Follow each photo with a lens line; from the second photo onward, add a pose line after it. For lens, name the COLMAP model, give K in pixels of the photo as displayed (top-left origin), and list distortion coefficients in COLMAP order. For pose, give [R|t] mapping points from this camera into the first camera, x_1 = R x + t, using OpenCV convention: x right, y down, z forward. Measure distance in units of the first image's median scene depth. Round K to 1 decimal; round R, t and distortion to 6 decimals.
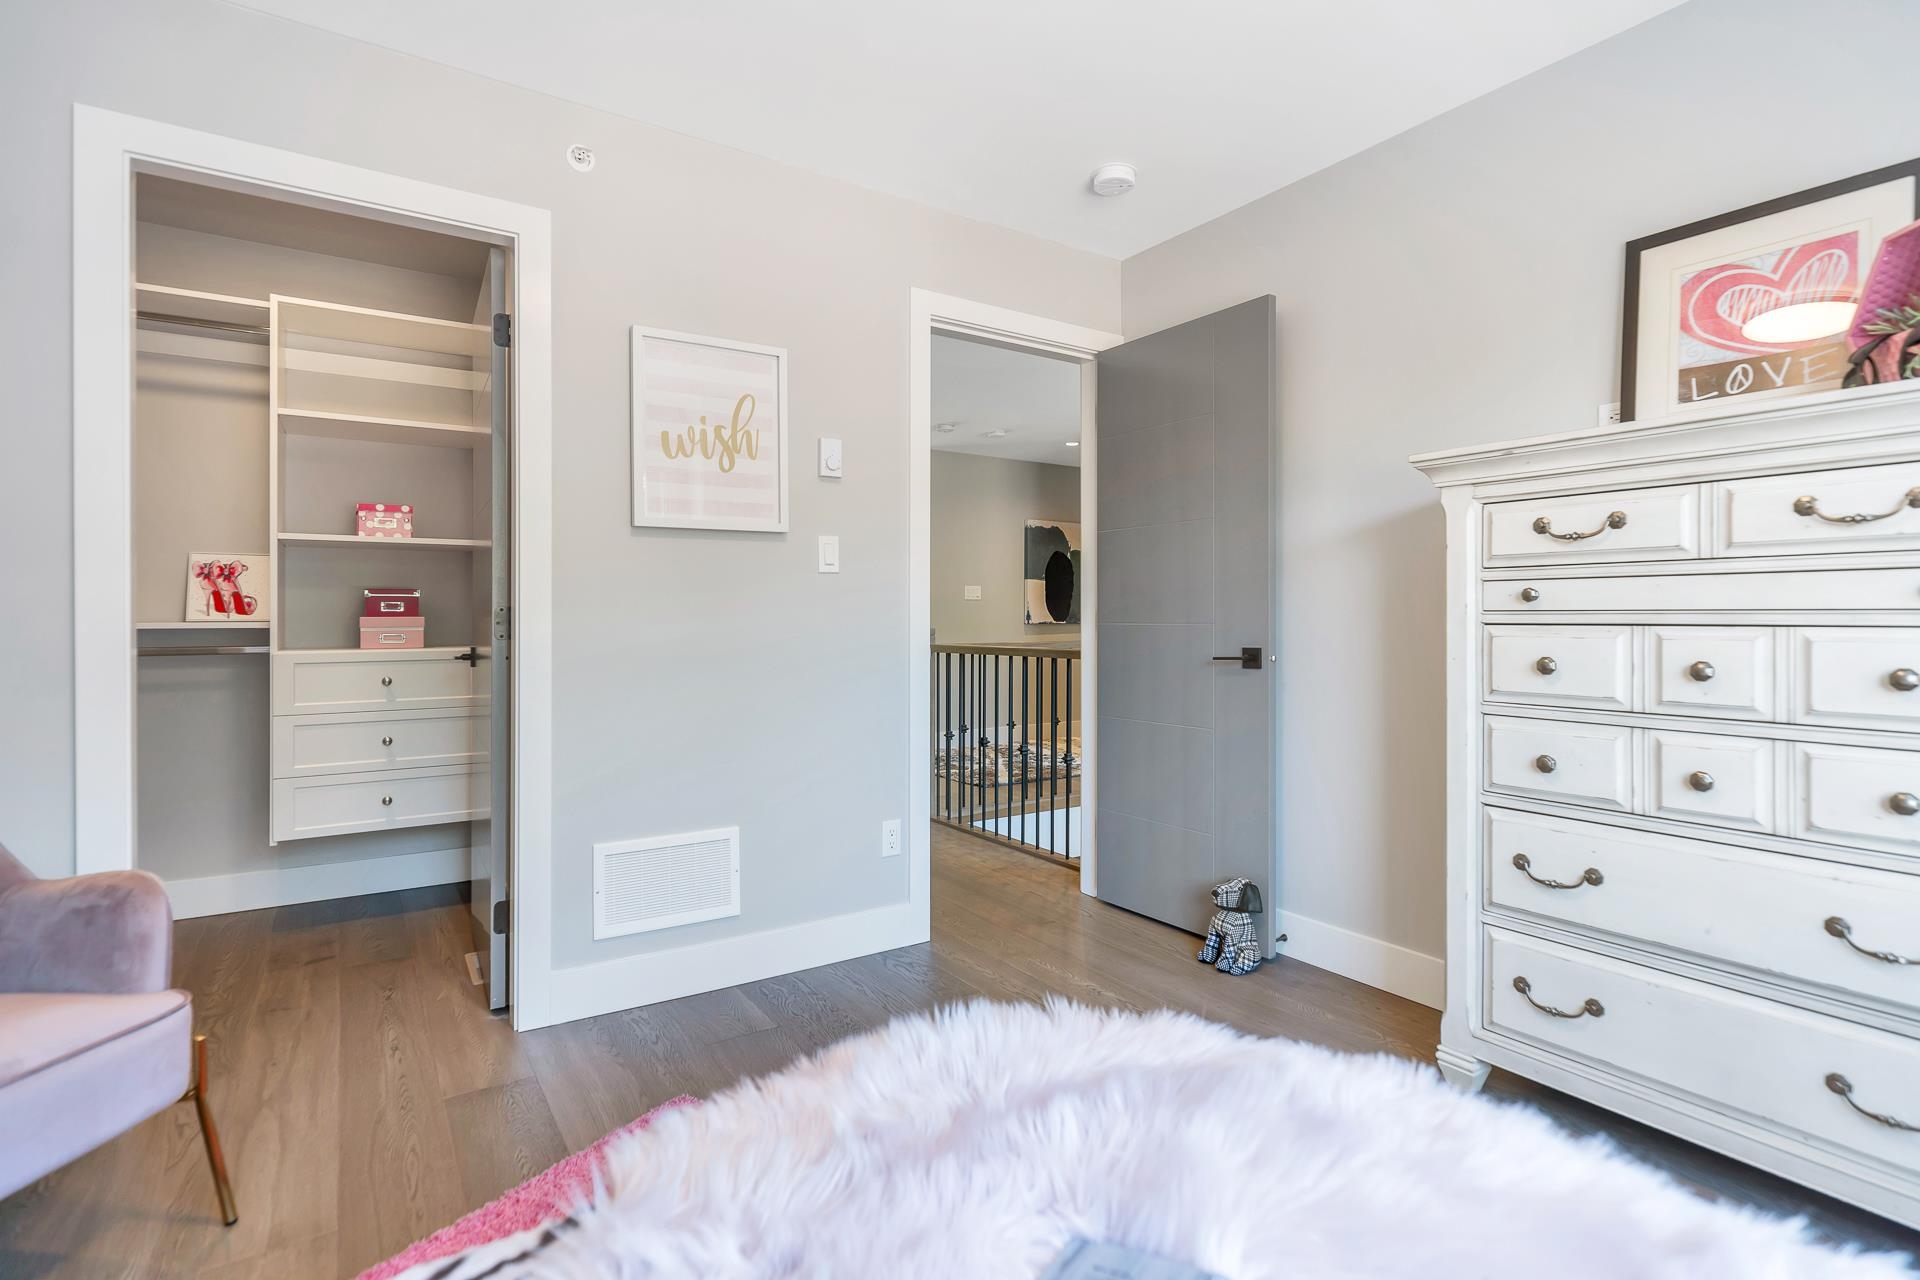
lens RADIAL K [[904.7, 0, 958.2], [0, 904.7, 621.1], [0, 0, 1]] dist [-0.001848, -0.000284]
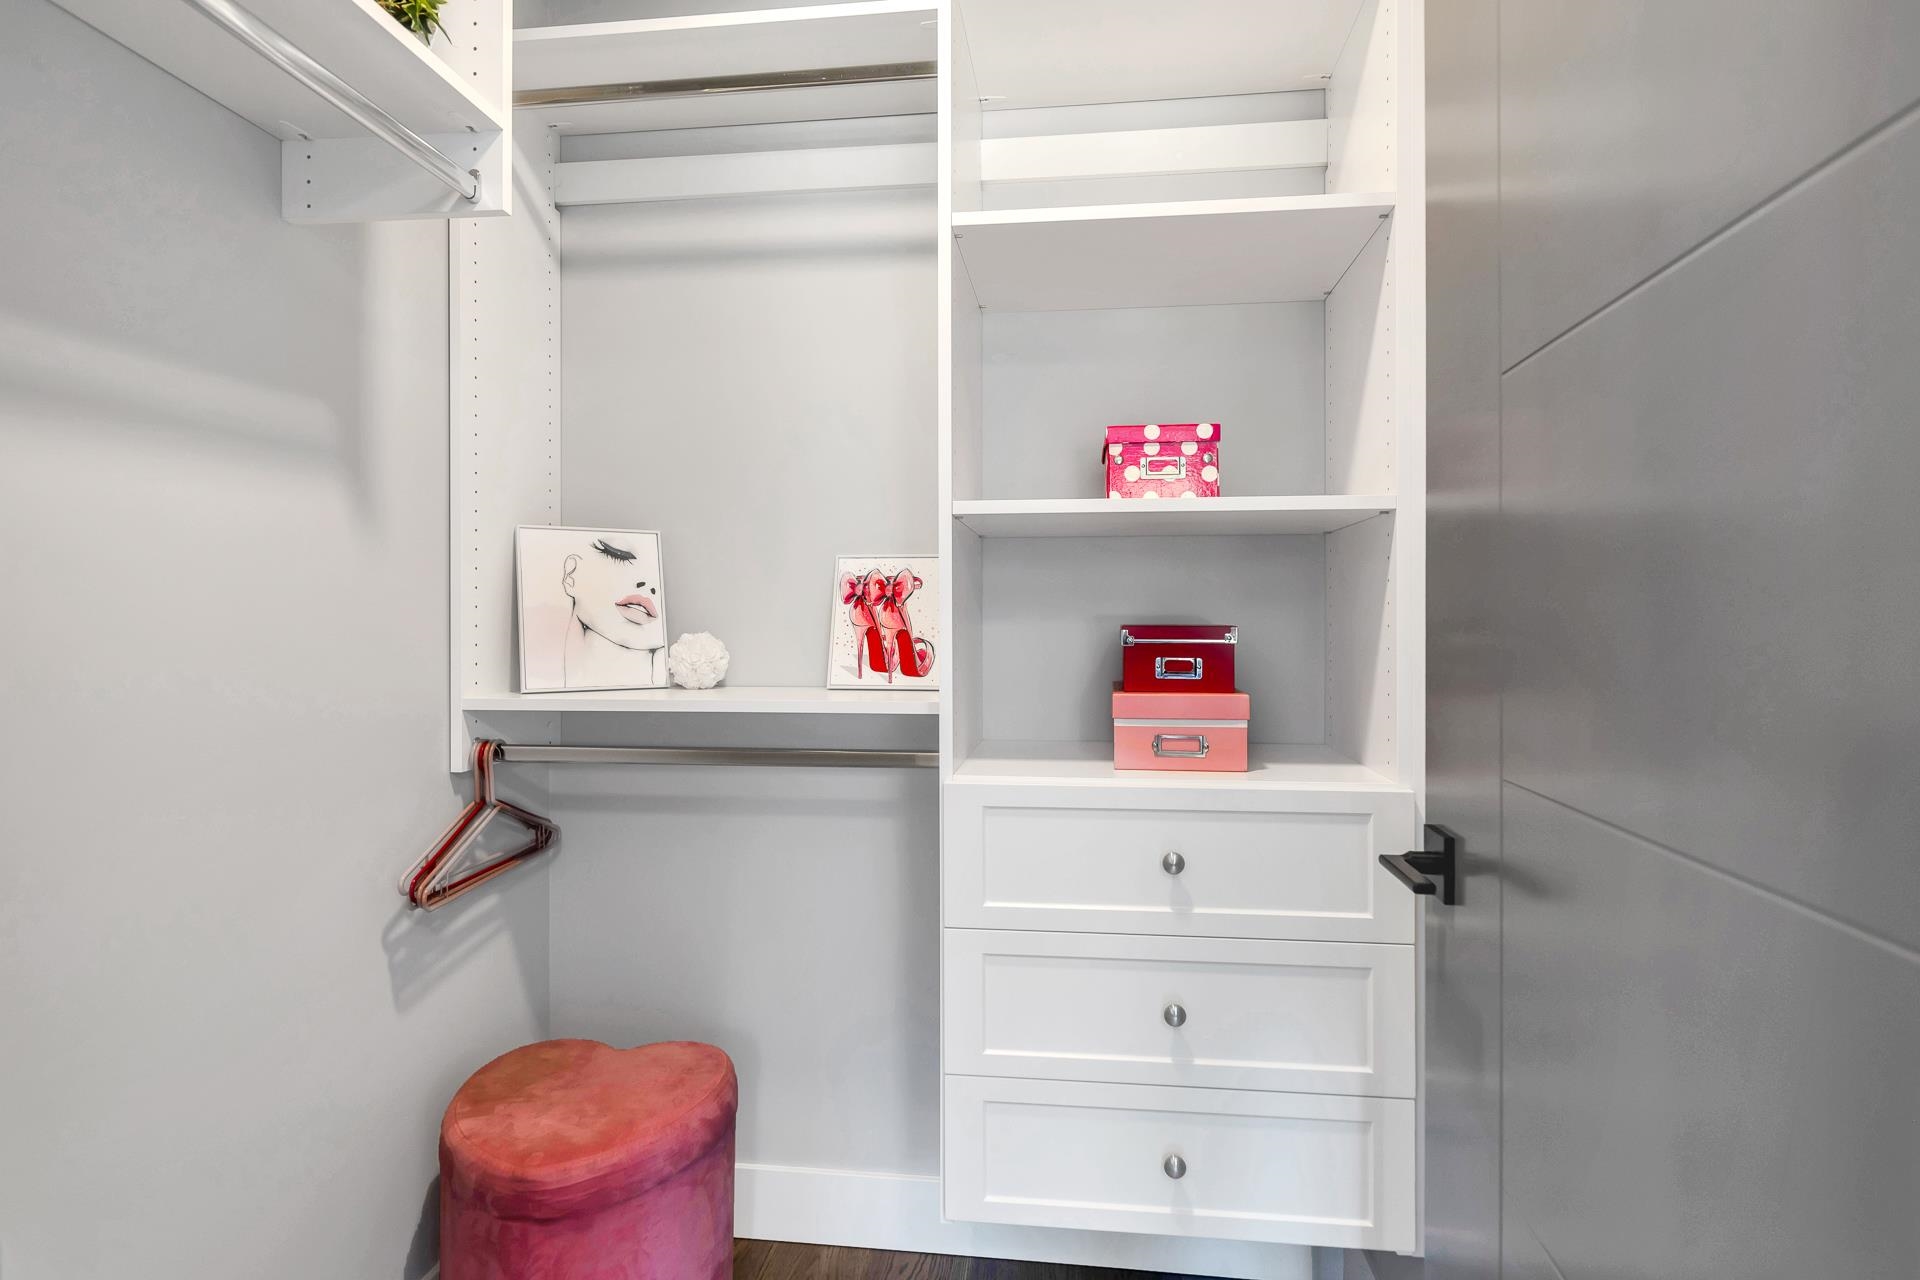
lens RADIAL K [[904.7, 0, 965.3], [0, 904.7, 625.0], [0, 0, 1]] dist [-0.001848, -0.000284]
pose [[0.758886, 0.007893, -0.651175, -0.442877], [0.000340, 0.999922, 0.012516, -0.041976], [0.651223, -0.009720, 0.758824, 0.639624]]
